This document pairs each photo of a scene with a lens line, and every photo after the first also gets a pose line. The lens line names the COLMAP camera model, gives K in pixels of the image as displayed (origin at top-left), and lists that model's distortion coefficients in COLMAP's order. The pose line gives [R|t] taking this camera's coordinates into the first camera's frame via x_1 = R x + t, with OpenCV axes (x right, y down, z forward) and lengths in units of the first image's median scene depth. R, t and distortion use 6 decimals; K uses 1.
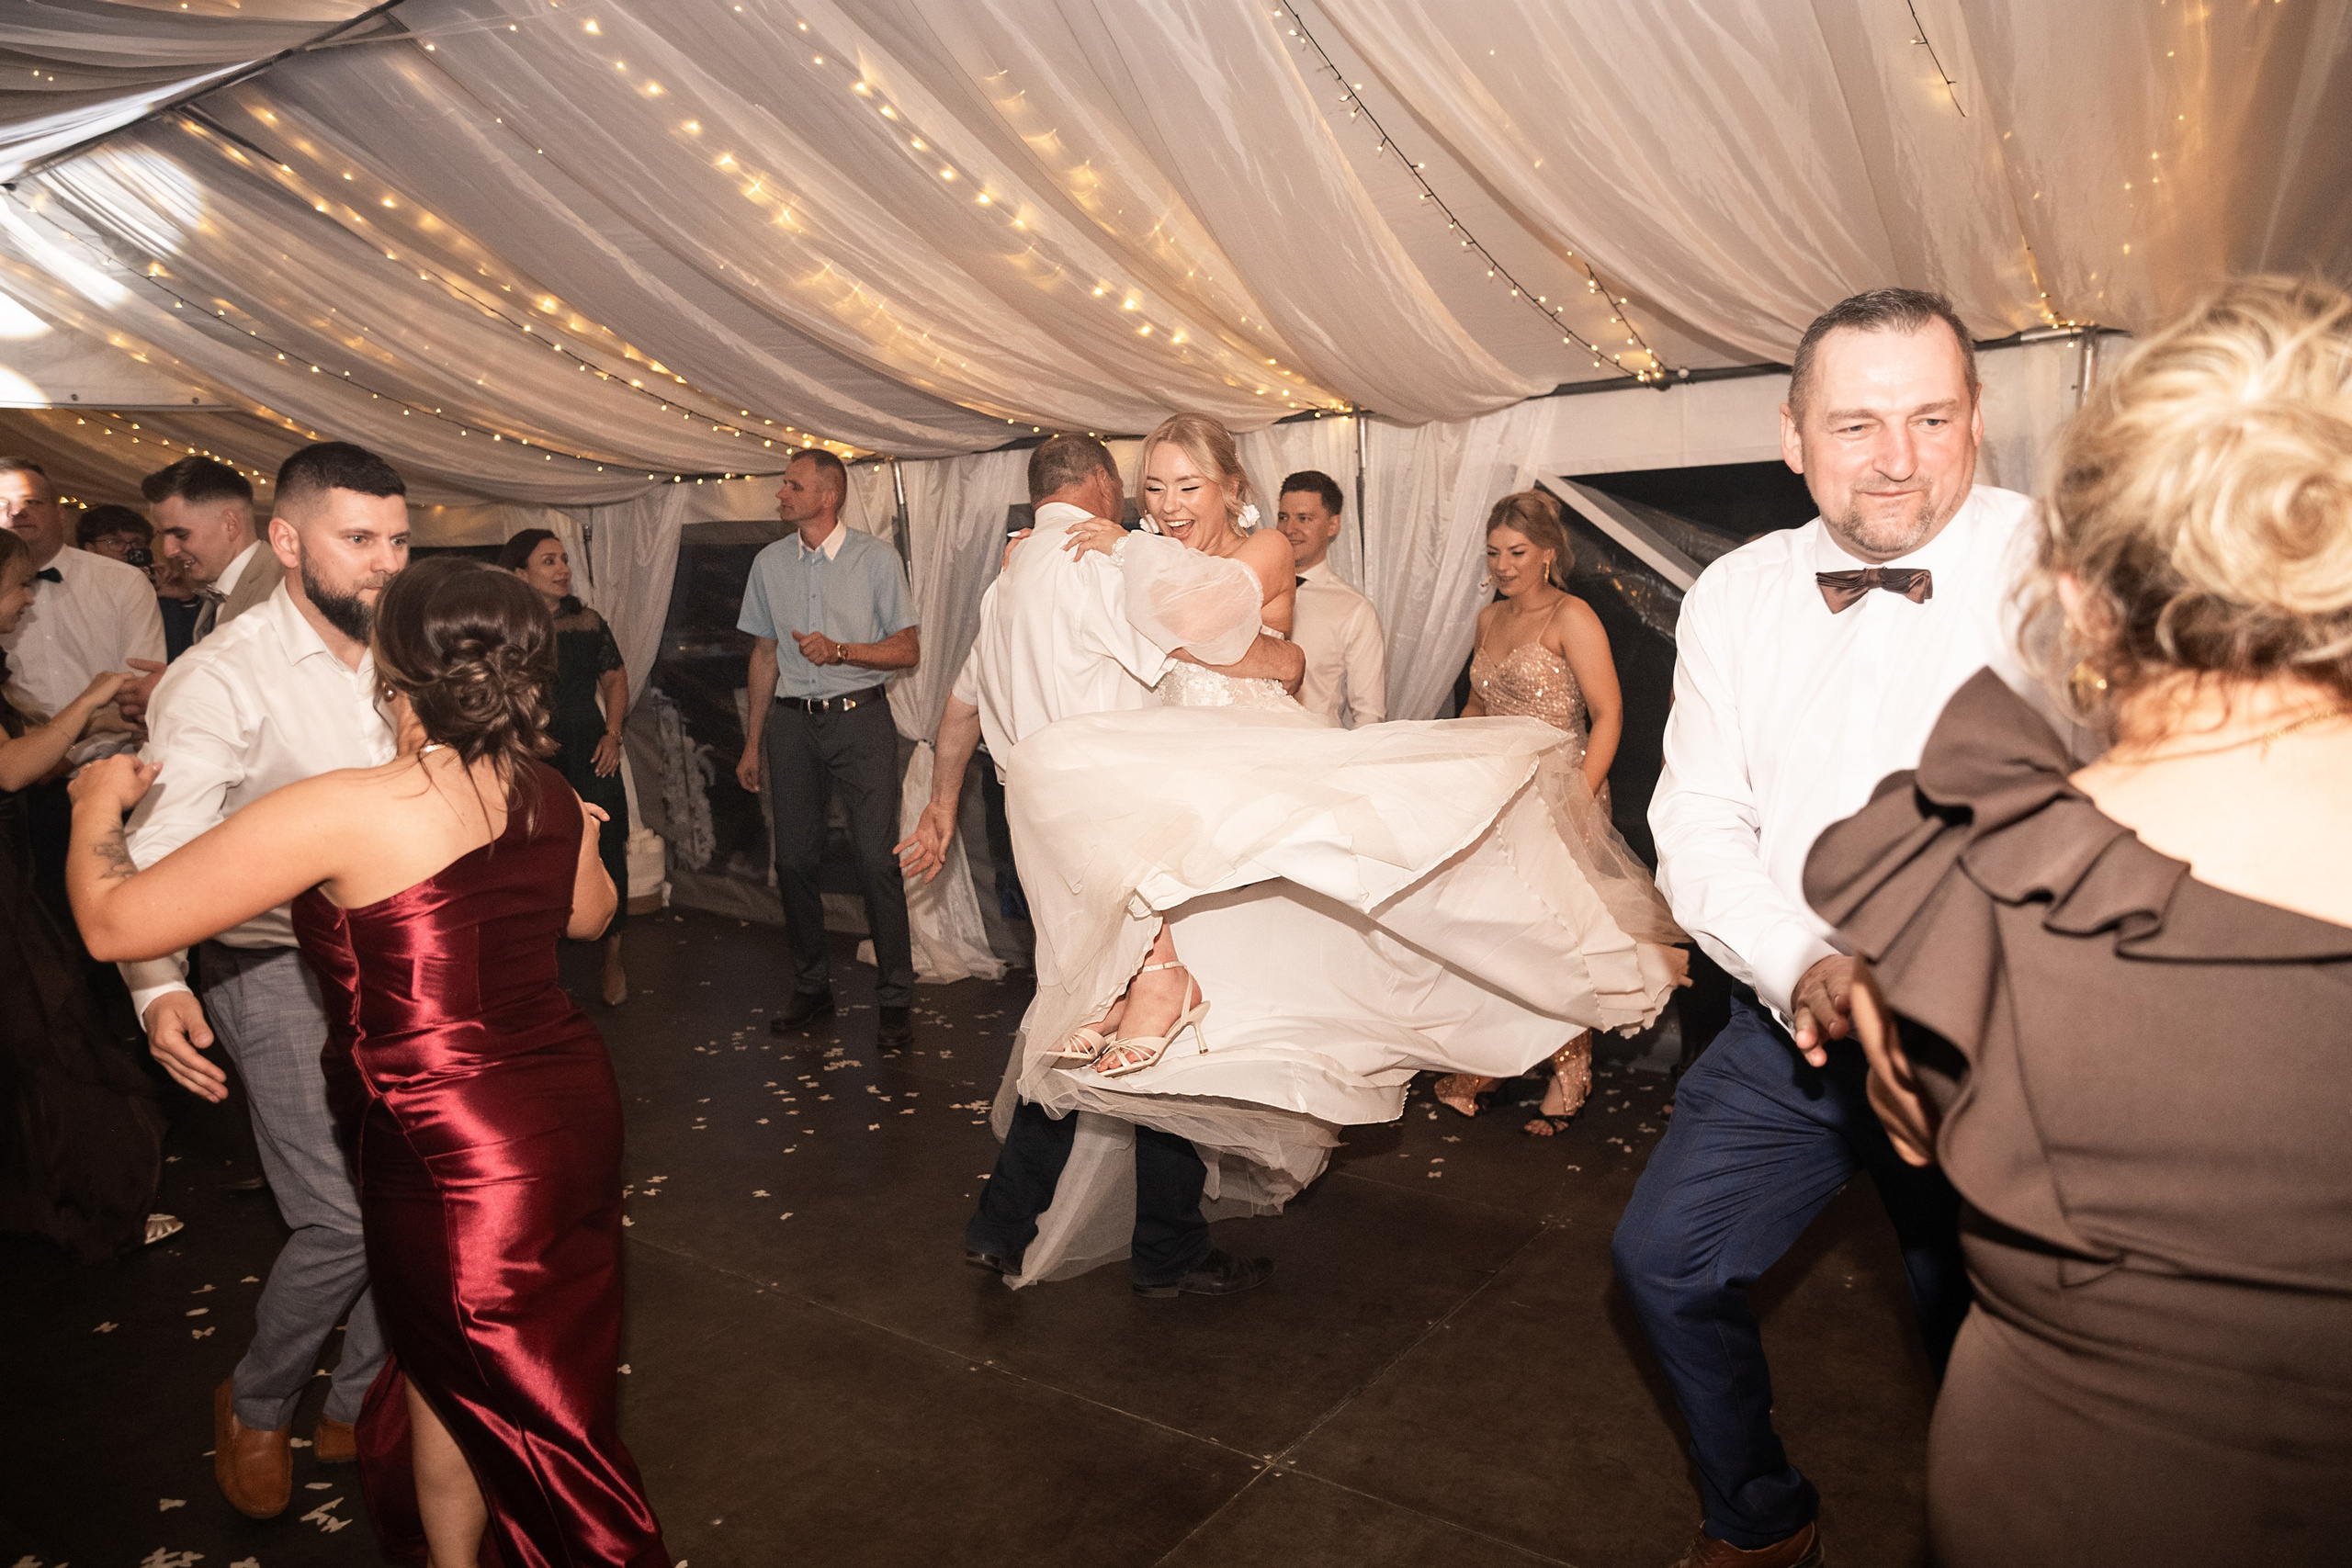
lens RADIAL K [[1631.8, 0, 1174.0], [0, 1631.8, 851.2], [0, 0, 1]] dist [-0.042361, 0.041929]
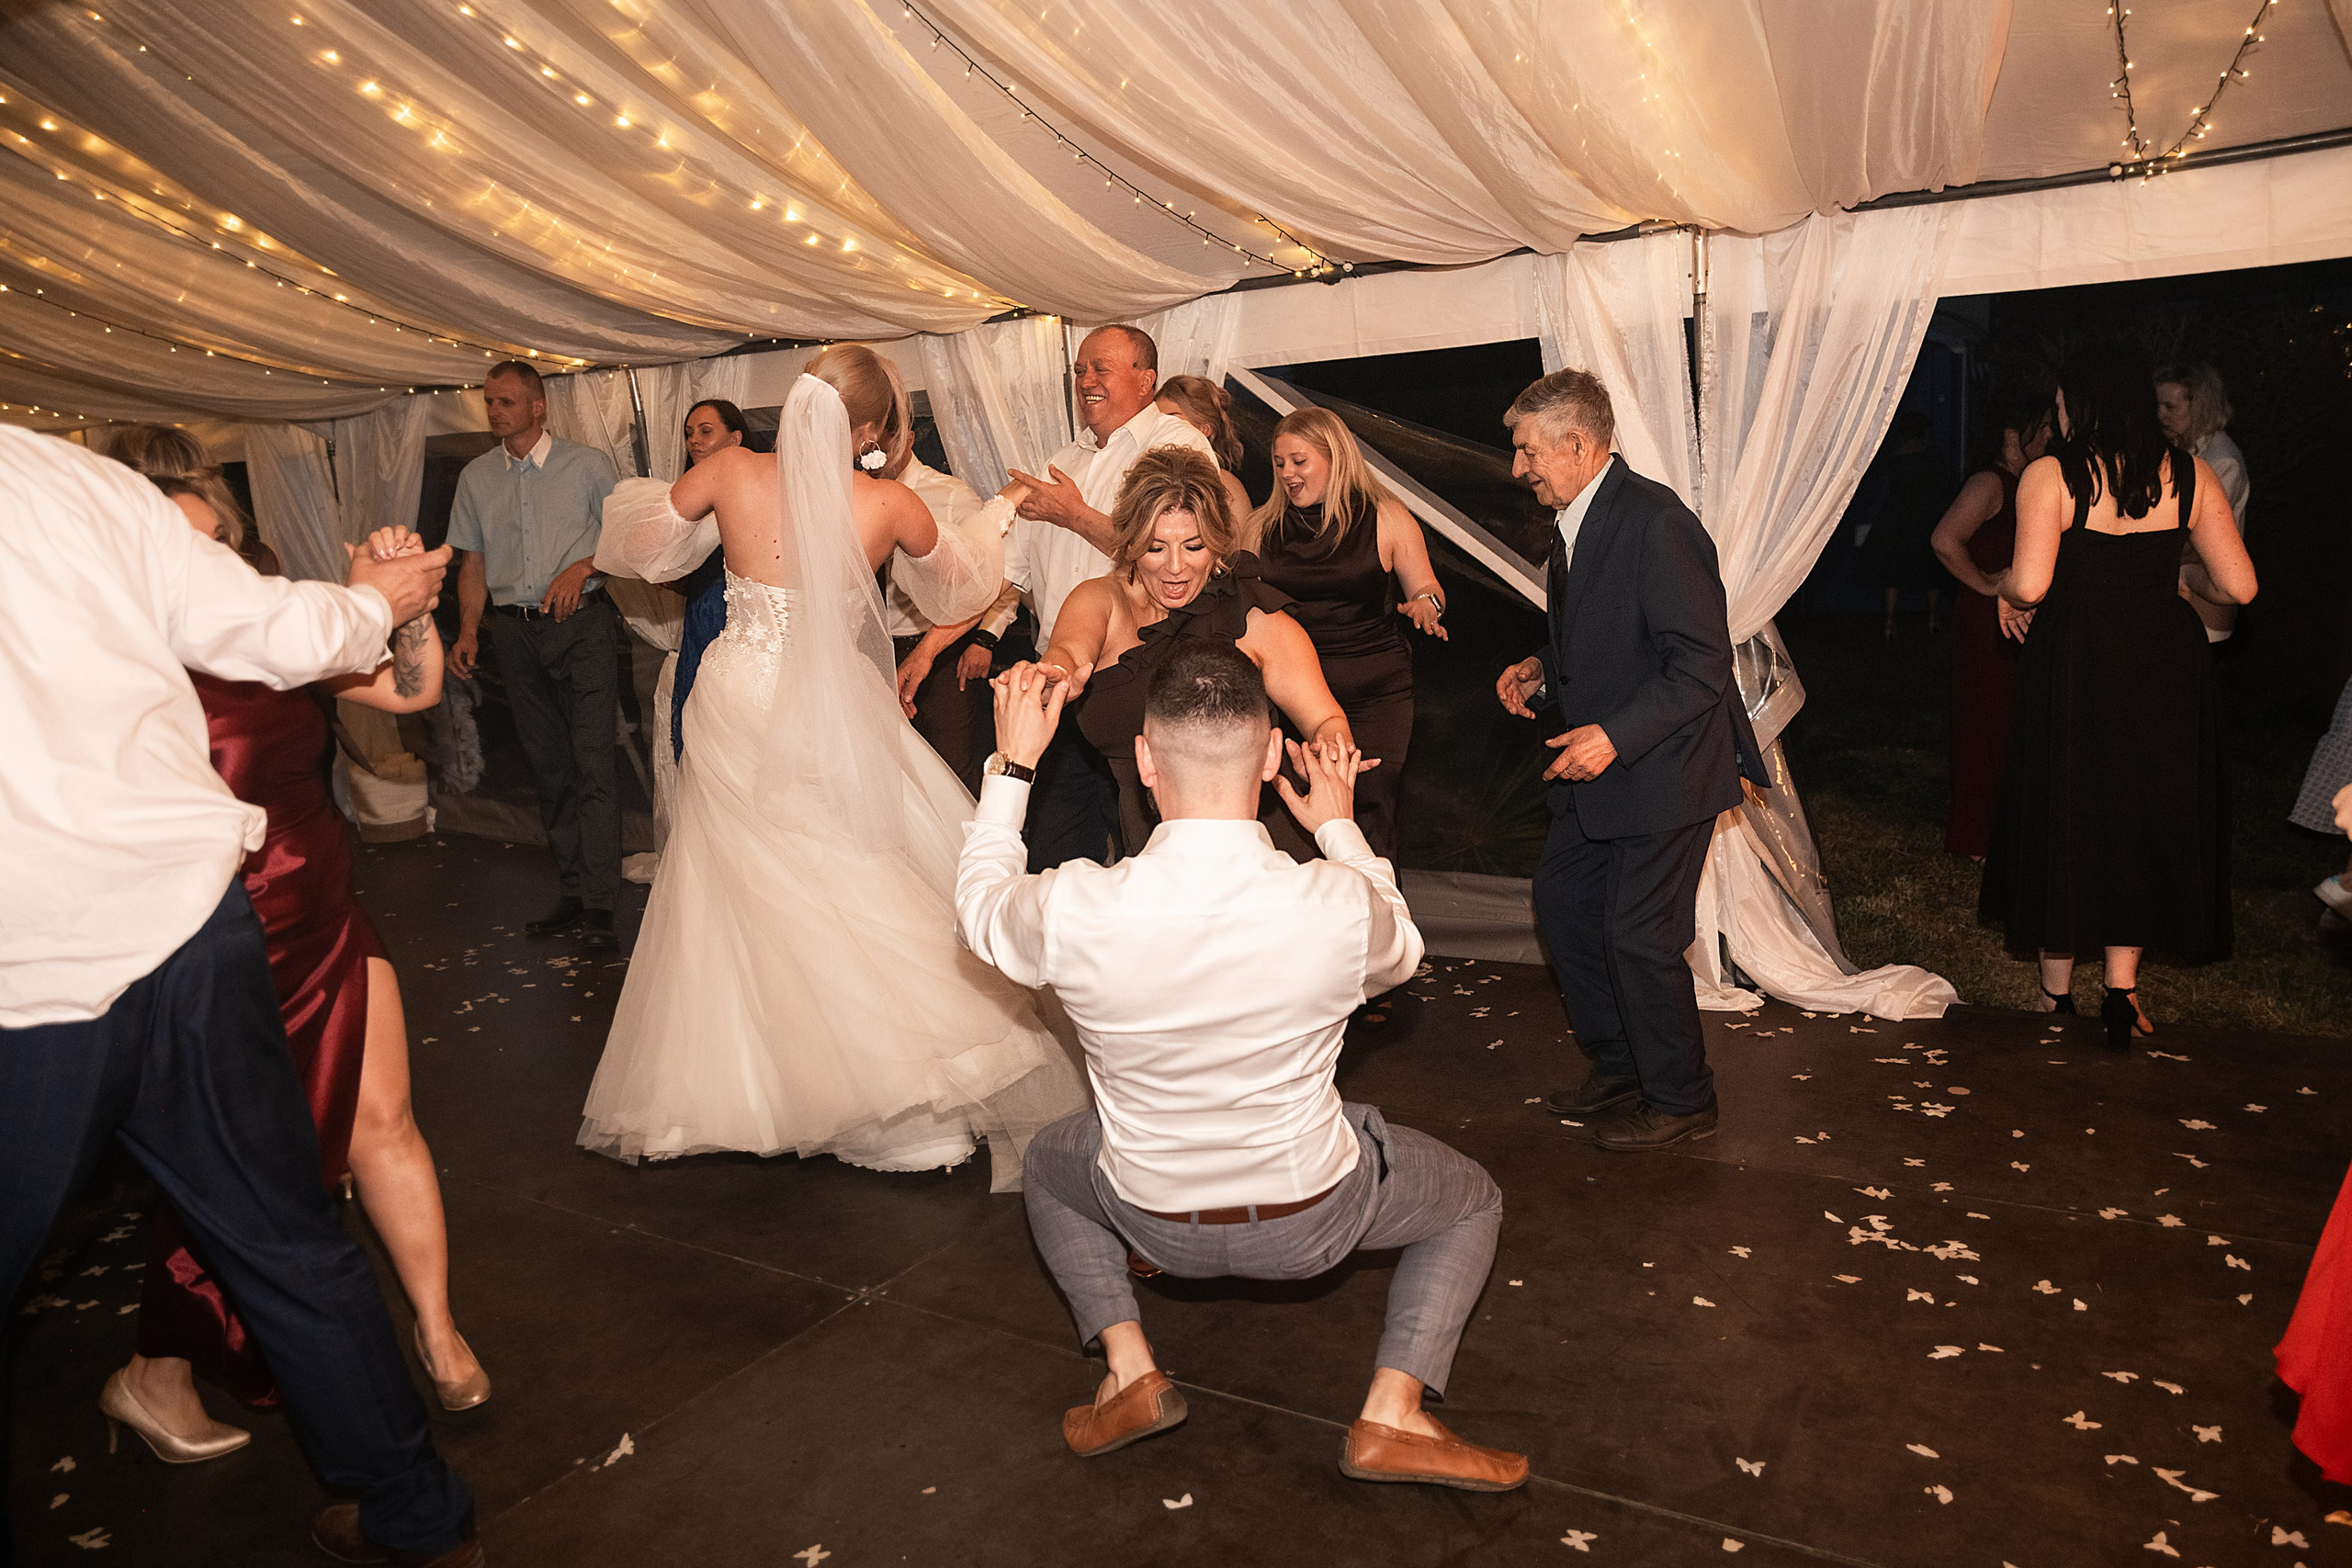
lens RADIAL K [[1773.4, 0, 1175.5], [0, 1773.4, 763.5], [0, 0, 1]] dist [-0.040996, 0.056735]
pose [[0.998148, -0.035665, 0.049277, 0.131946], [0.035809, 0.999357, -0.002054, 0.018802], [-0.049172, 0.003815, 0.998783, -0.113902]]
